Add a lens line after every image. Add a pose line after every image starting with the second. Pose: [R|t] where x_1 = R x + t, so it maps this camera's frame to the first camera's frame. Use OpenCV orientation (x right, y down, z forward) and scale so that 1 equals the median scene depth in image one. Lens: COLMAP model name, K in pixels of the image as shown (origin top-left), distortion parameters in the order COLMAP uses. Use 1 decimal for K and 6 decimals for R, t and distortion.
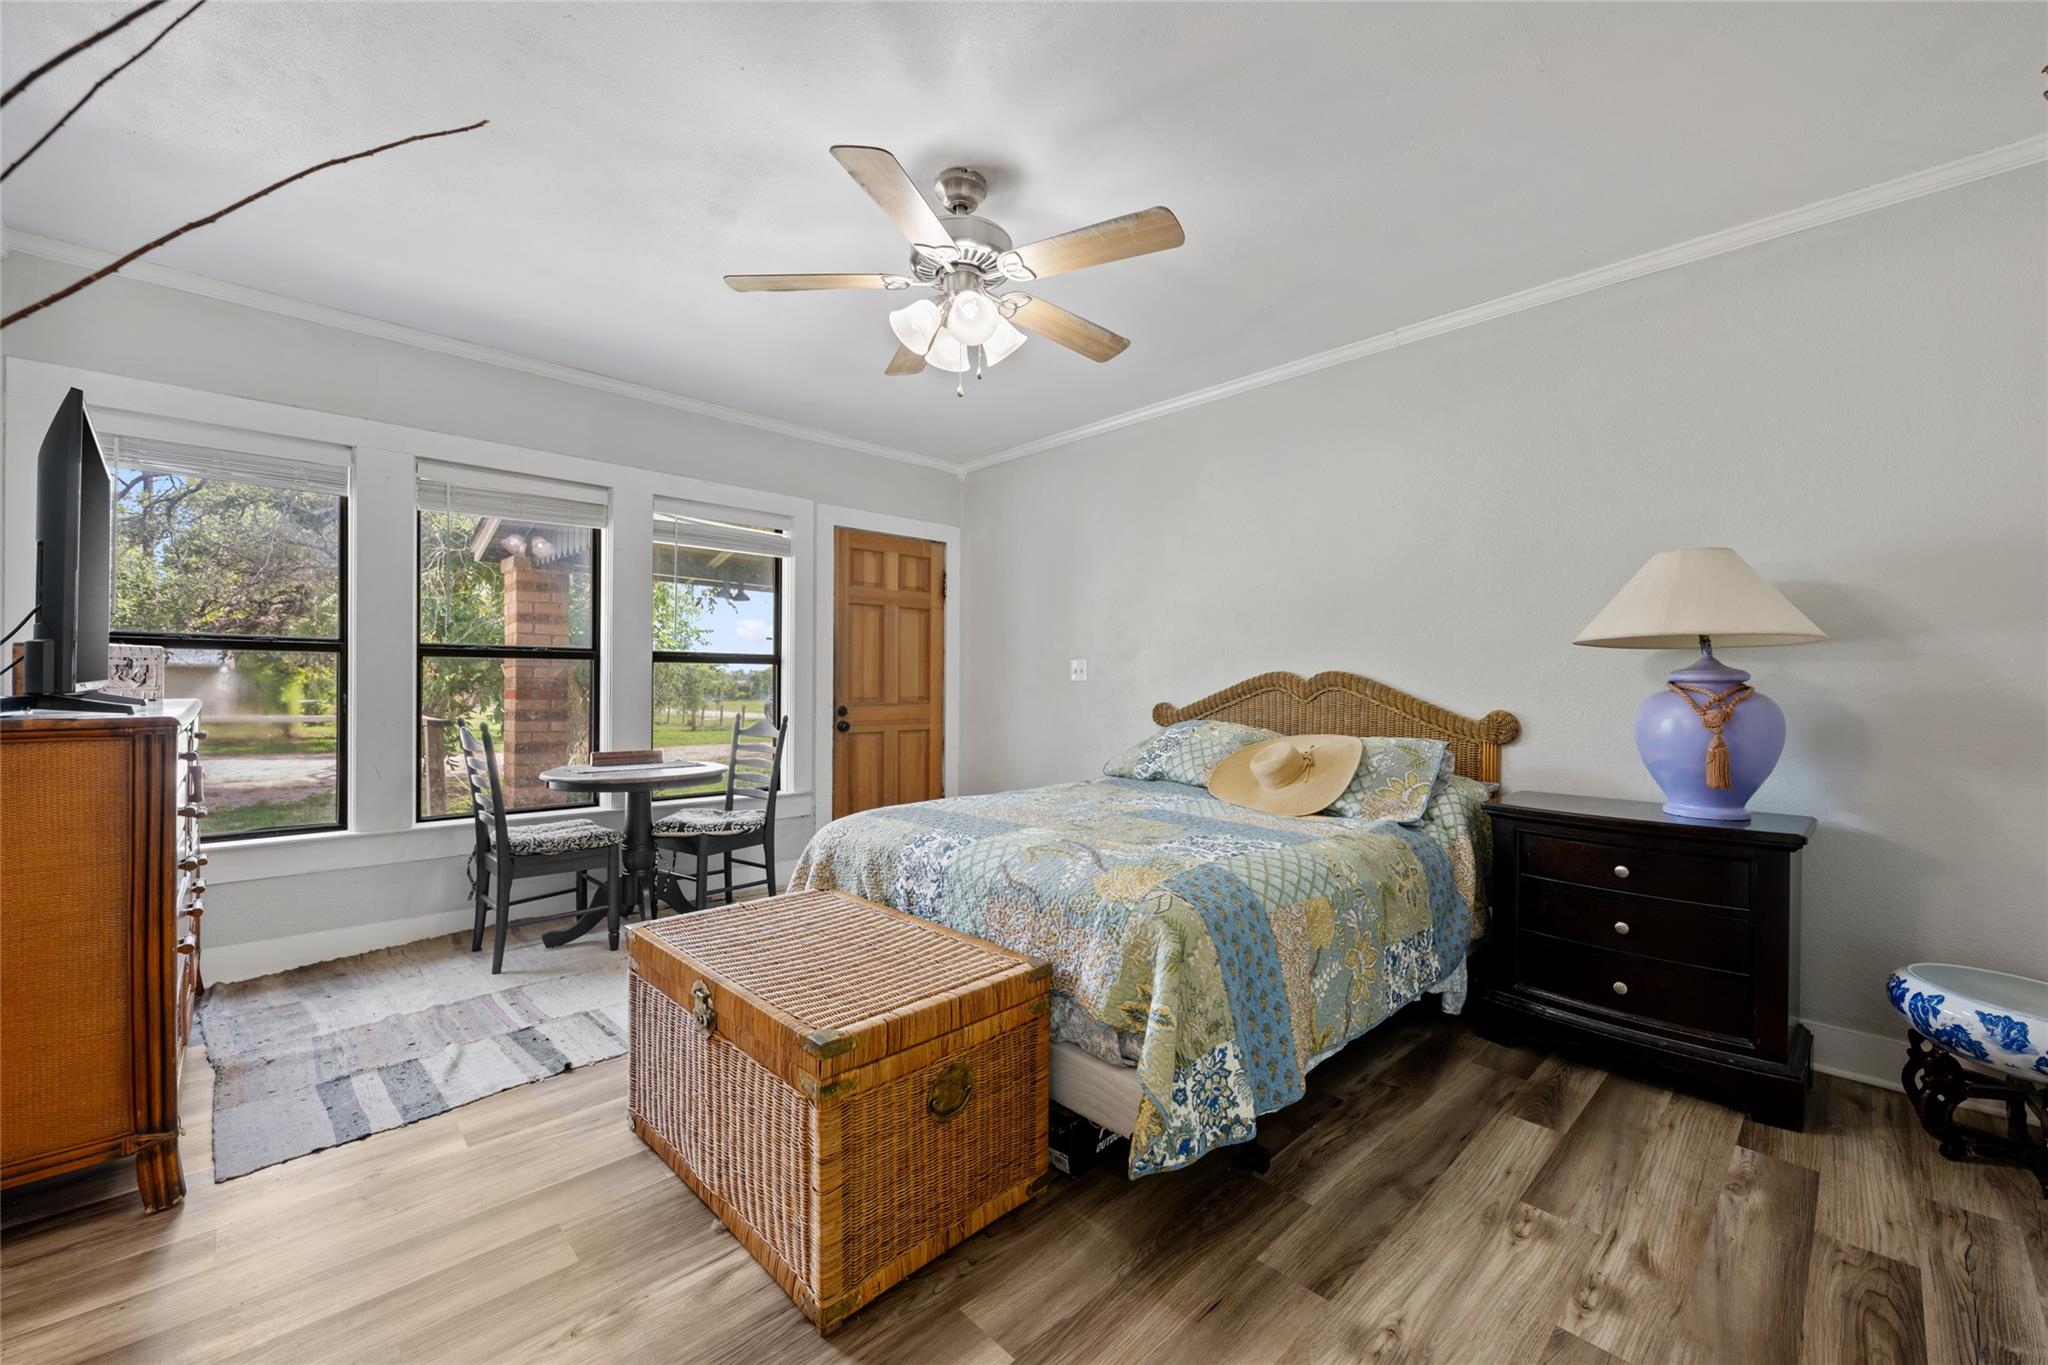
lens RADIAL K [[813.0, 0, 1021.0], [0, 813.0, 684.9], [0, 0, 1]] dist [-0.000872, 0.000164]
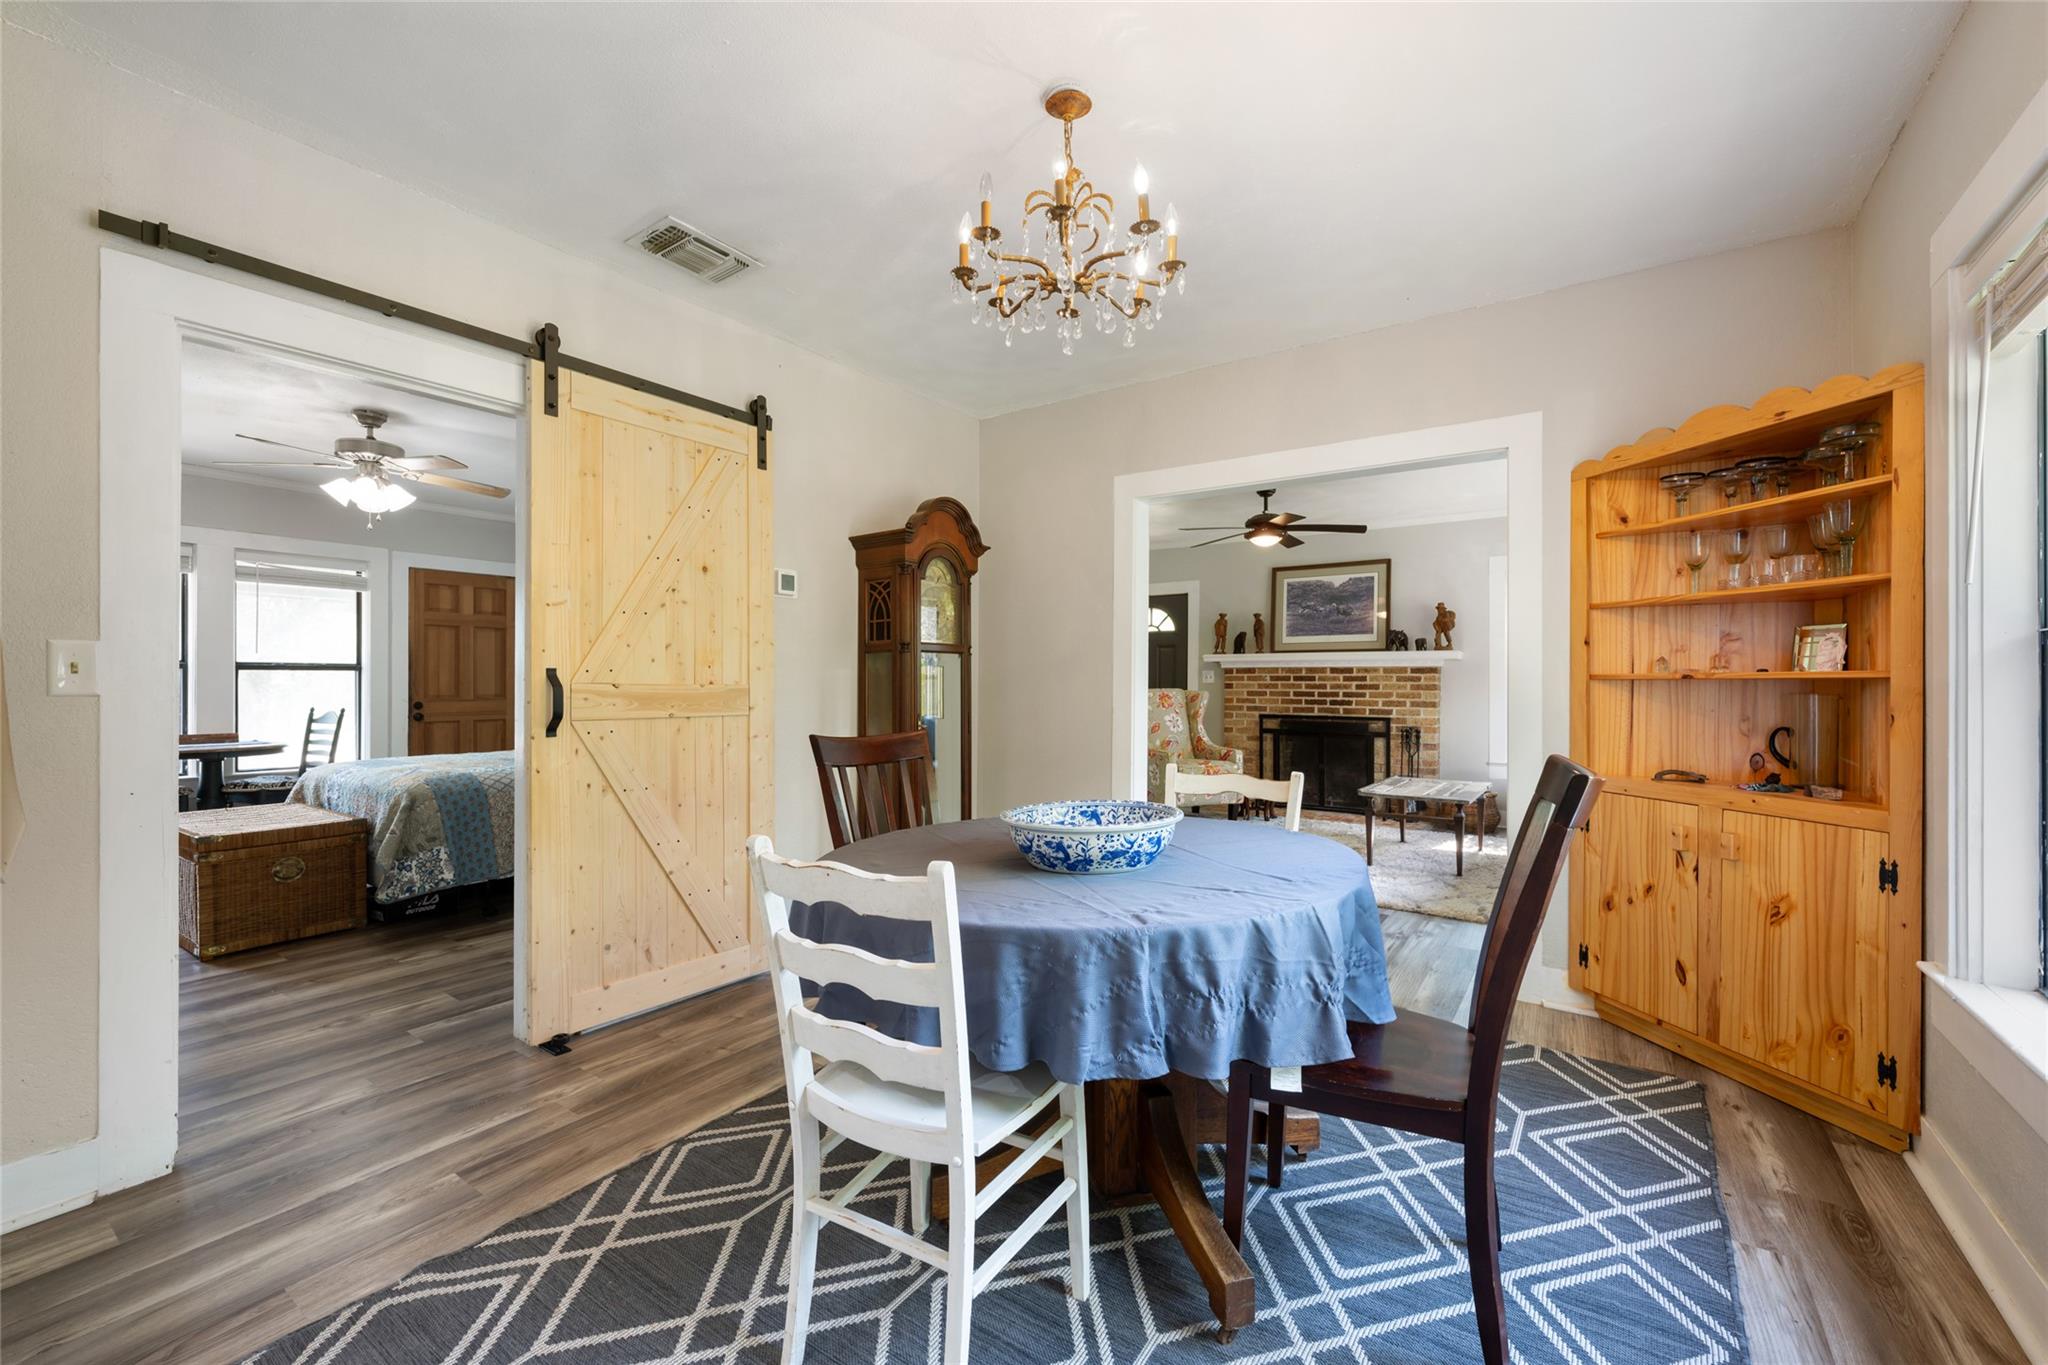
lens RADIAL K [[841.9, 0, 1024.0], [0, 841.9, 682.5], [0, 0, 1]] dist [0.002915, 0.000226]
pose [[0.979142, -0.002011, 0.203165, 0.554514], [0.001904, 0.999998, 0.000723, -0.005215], [-0.203166, -0.000321, 0.979144, -0.657182]]
